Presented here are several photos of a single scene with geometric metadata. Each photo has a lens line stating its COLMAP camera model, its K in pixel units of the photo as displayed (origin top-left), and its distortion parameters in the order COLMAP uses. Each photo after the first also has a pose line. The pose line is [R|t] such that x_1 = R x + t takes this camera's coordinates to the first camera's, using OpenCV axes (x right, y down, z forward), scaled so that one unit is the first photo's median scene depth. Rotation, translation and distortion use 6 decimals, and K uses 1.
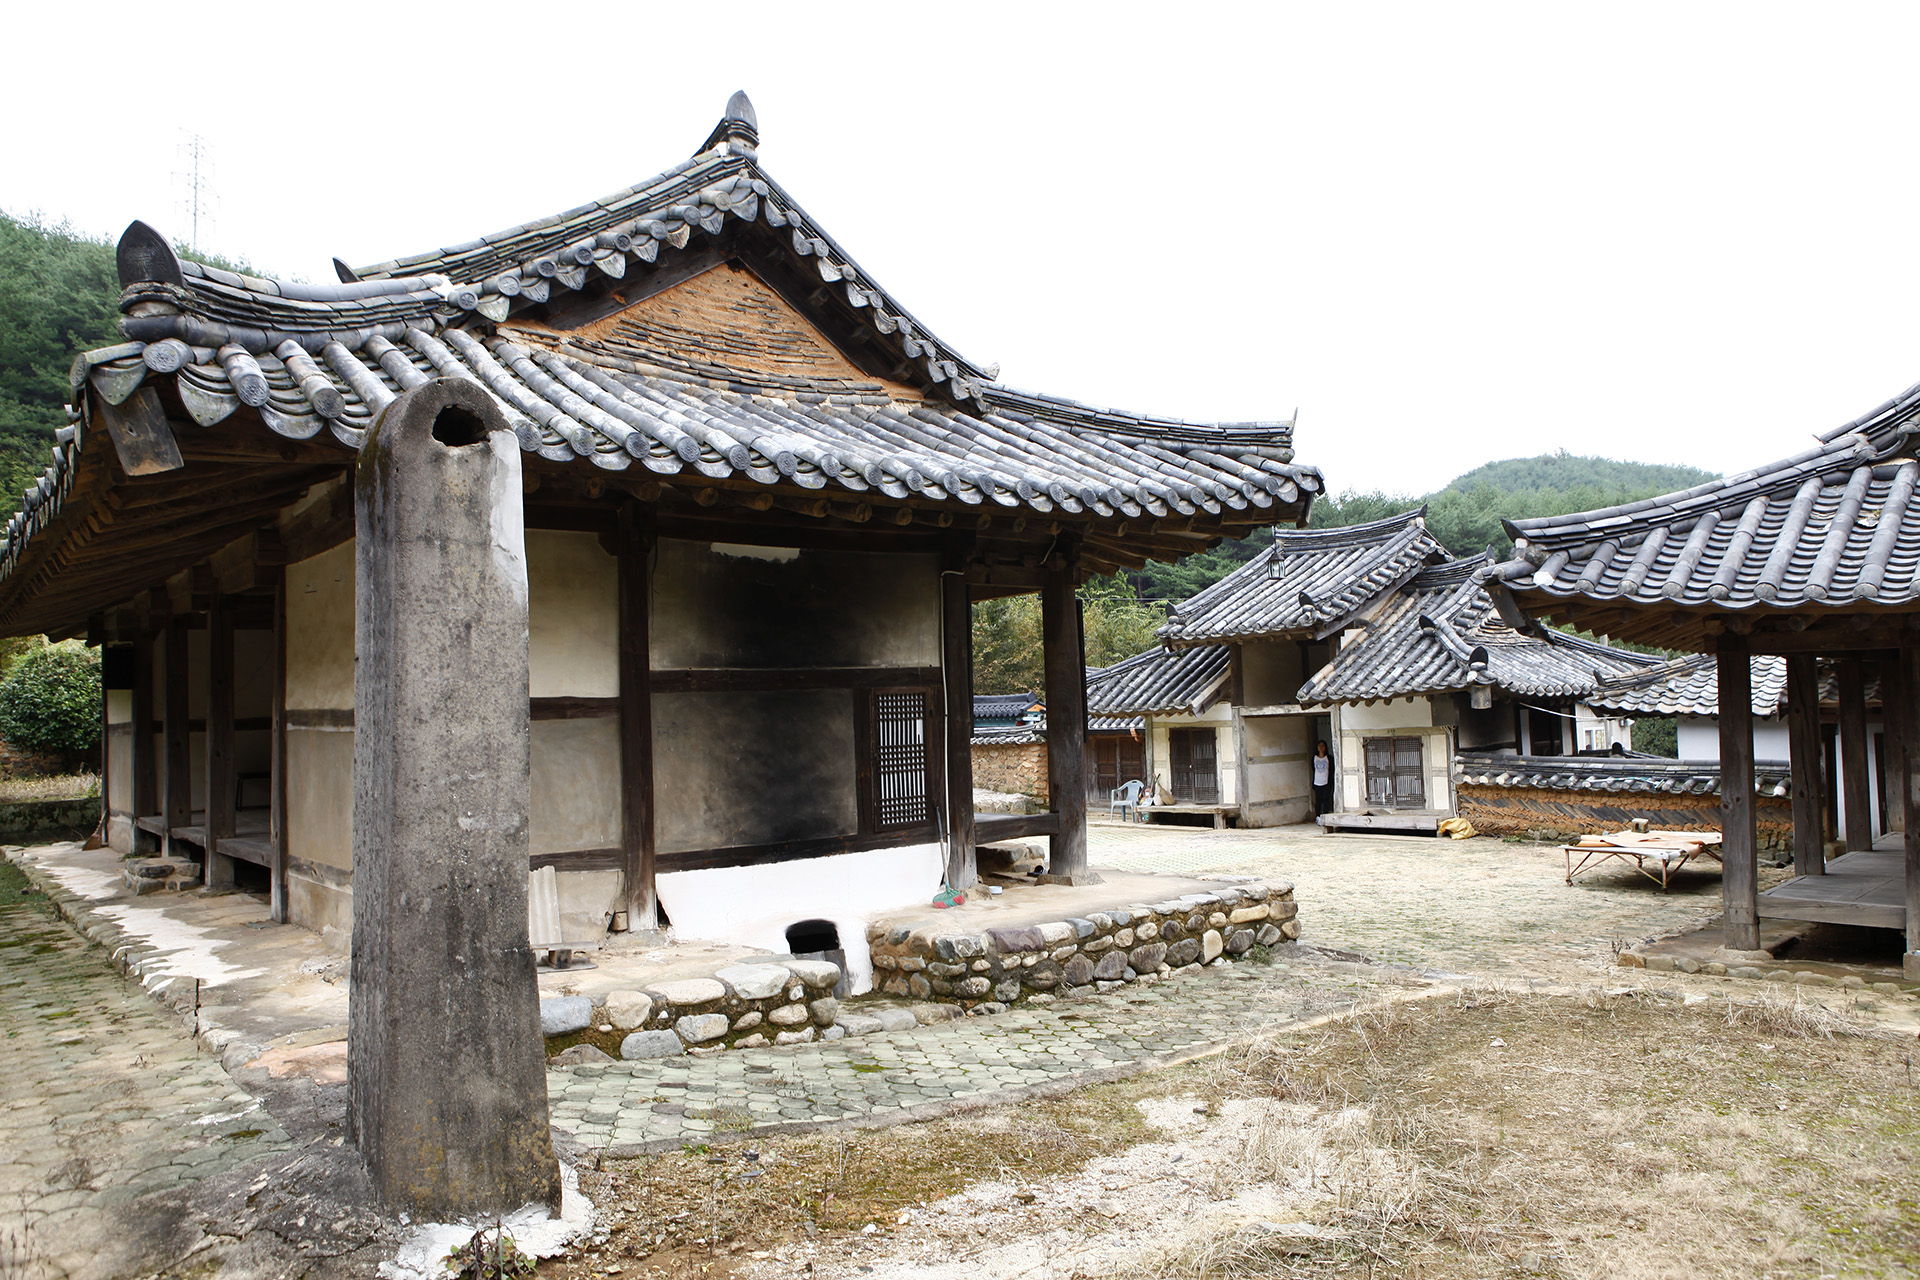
lens RADIAL K [[1315.6, 0, 967.6], [0, 1315.6, 648.3], [0, 0, 1]] dist [-0.077126, 0.042669]
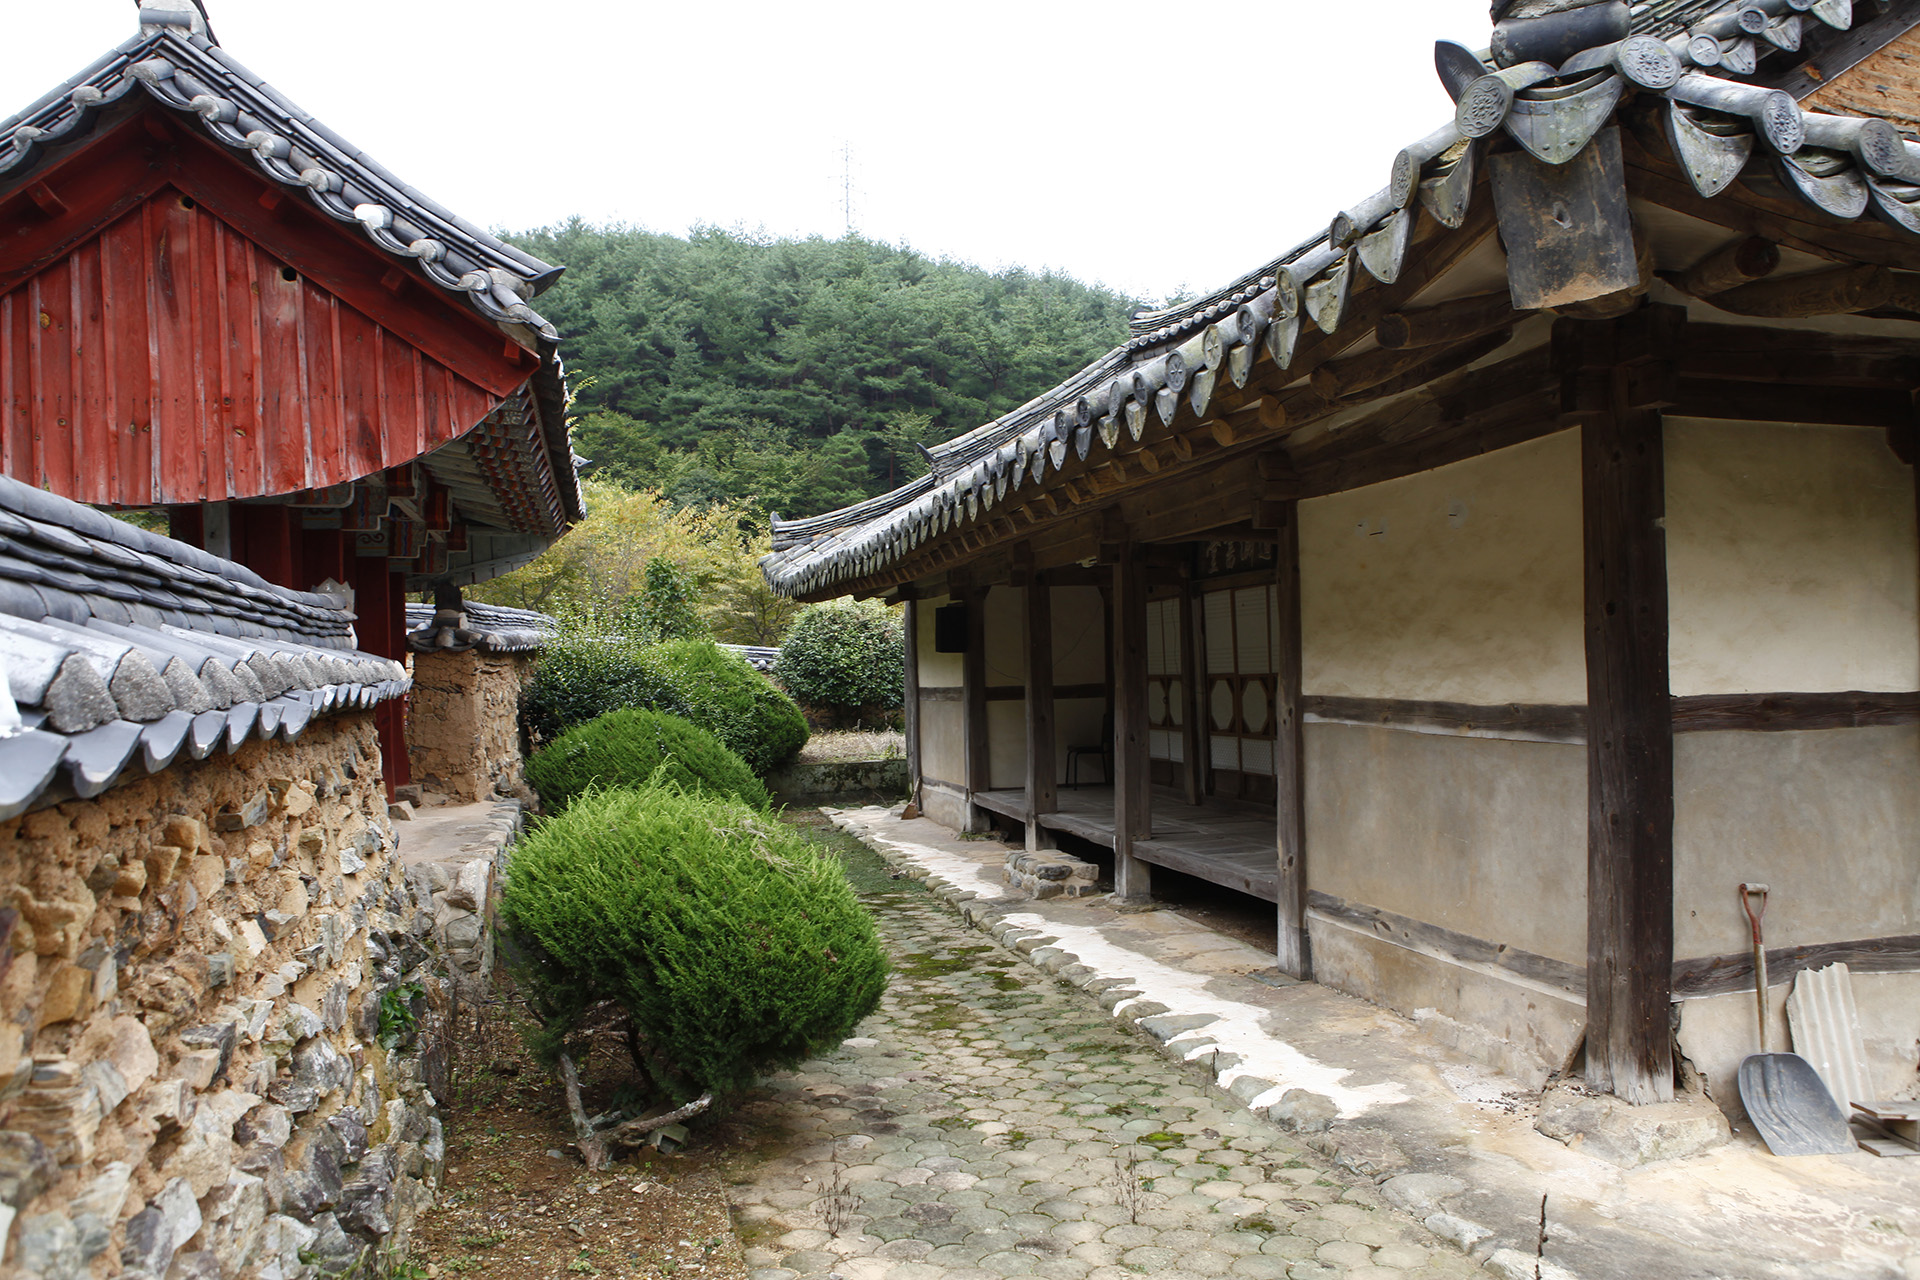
lens RADIAL K [[1315.6, 0, 970.0], [0, 1315.6, 648.2], [0, 0, 1]] dist [-0.077126, 0.042669]
pose [[0.902105, 0.008057, -0.431442, -0.256713], [0.008375, 0.999310, 0.036174, -0.005415], [0.431436, -0.036246, 0.901415, 0.163008]]
